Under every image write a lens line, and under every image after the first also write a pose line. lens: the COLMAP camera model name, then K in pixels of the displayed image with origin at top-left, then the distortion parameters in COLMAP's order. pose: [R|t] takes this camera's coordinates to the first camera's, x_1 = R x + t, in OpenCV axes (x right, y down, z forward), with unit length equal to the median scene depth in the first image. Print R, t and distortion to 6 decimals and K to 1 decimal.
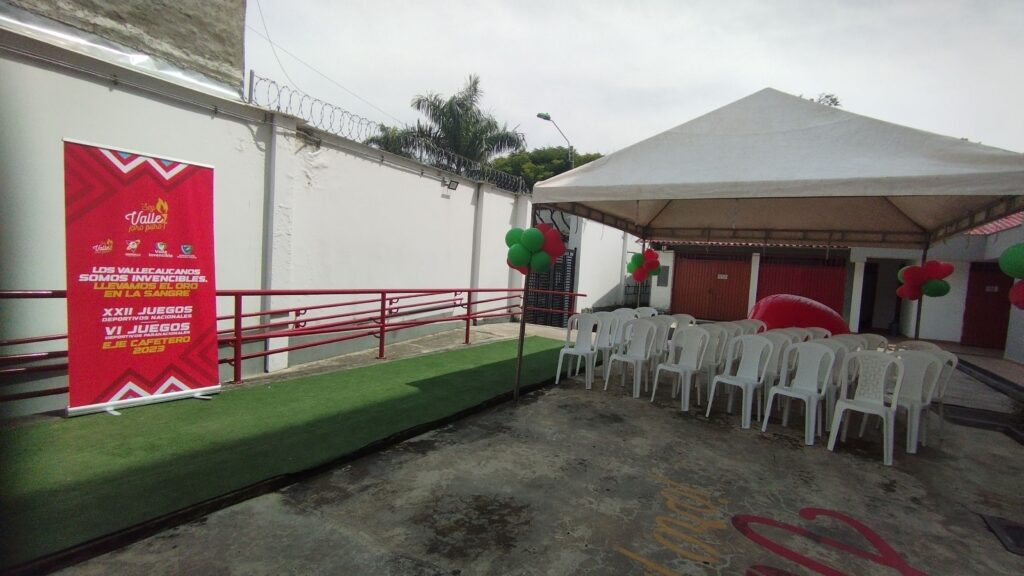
lens RADIAL K [[473.4, 0, 533.3], [0, 473.4, 301.3], [0, 0, 1]] dist [0.002265, 0.001301]
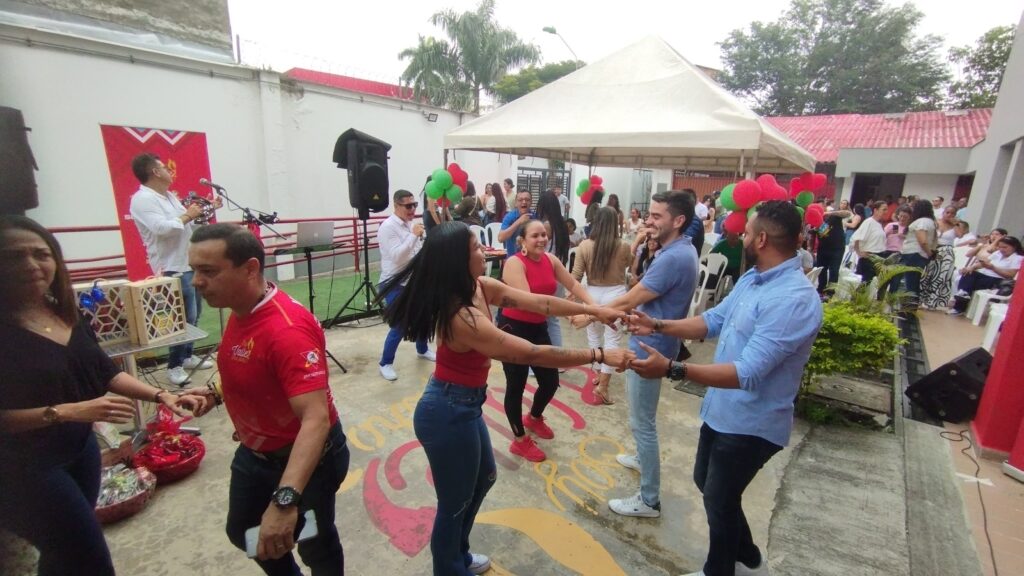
lens RADIAL K [[473.4, 0, 533.3], [0, 473.4, 301.3], [0, 0, 1]] dist [0.002265, 0.001301]
pose [[0.995289, 0.001632, -0.096936, 0.427146], [0.015249, 0.984777, 0.173154, -0.022964], [0.095743, -0.173817, 0.980113, -0.358809]]
